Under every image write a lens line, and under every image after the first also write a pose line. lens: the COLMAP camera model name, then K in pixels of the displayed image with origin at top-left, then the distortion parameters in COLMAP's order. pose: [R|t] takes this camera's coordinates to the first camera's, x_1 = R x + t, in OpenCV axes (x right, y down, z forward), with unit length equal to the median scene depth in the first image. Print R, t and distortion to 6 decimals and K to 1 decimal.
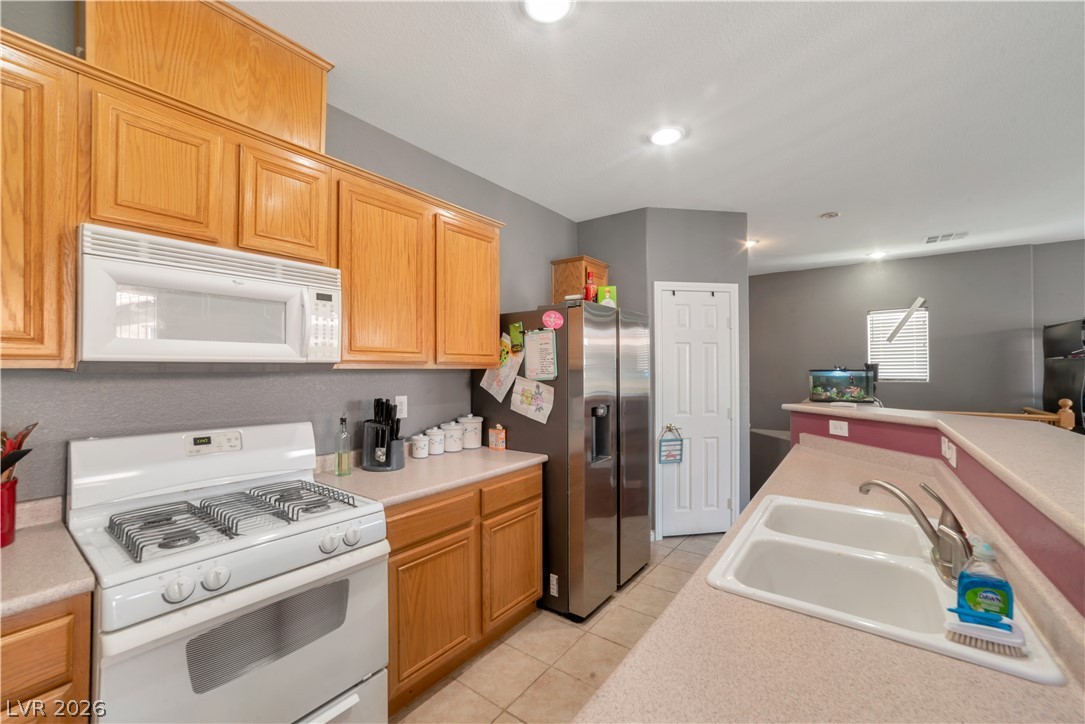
lens RADIAL K [[437.9, 0, 534.2], [0, 437.9, 365.7], [0, 0, 1]] dist [-0.055519, 0.020315]
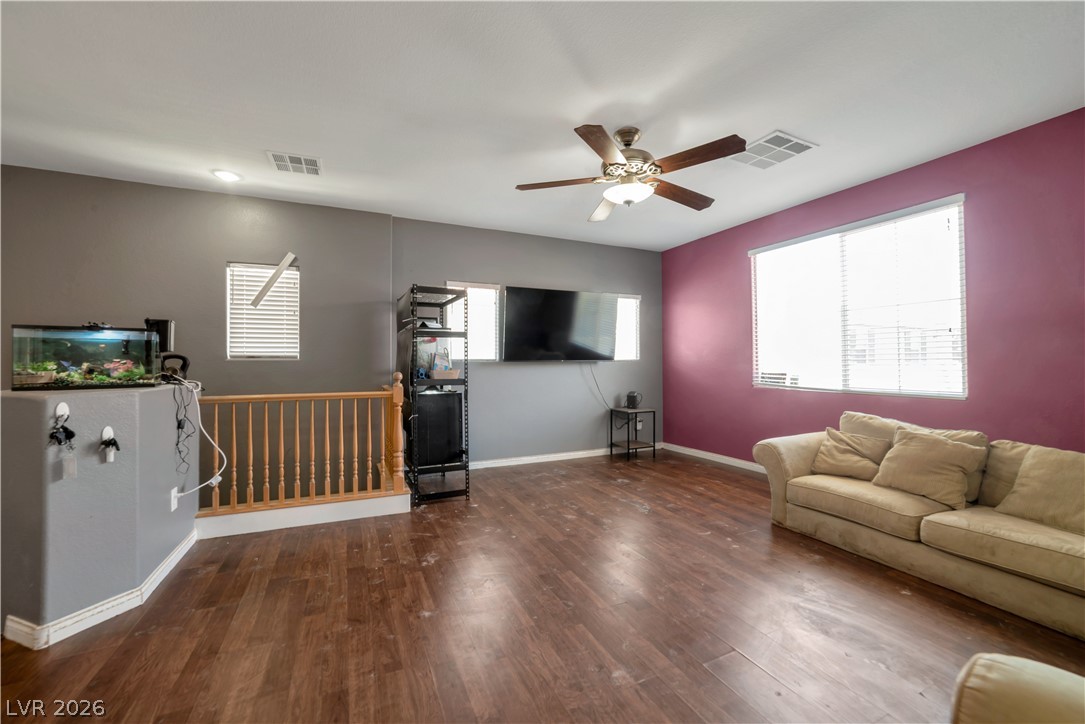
lens RADIAL K [[428.9, 0, 546.0], [0, 428.9, 359.4], [0, 0, 1]] dist [-0.056515, 0.021353]
pose [[0.455841, 0.010454, 0.890000, 0.900847], [-0.003302, 0.999944, -0.010054, 0.091538], [-0.890055, 0.001645, 0.455850, 0.456742]]
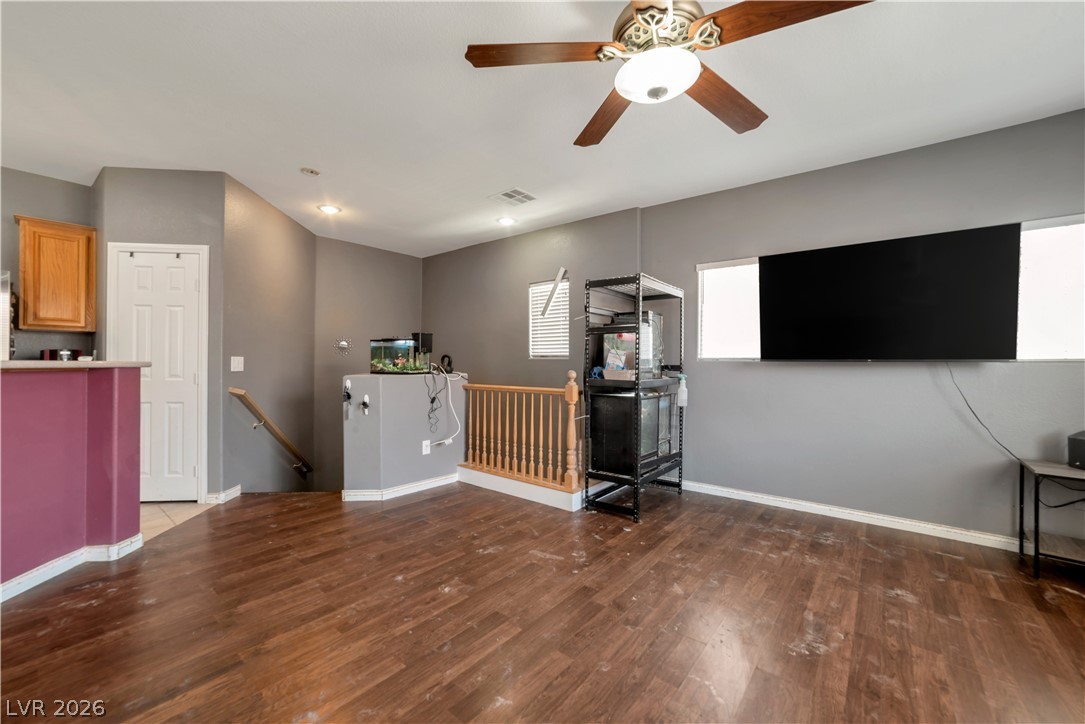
lens RADIAL K [[435.9, 0, 546.3], [0, 435.9, 363.5], [0, 0, 1]] dist [-0.056496, 0.023696]
pose [[0.999853, 0.011498, -0.012737, 1.854001], [-0.011381, 0.999892, 0.009249, 0.085711], [0.012842, -0.009102, 0.999876, 0.090210]]
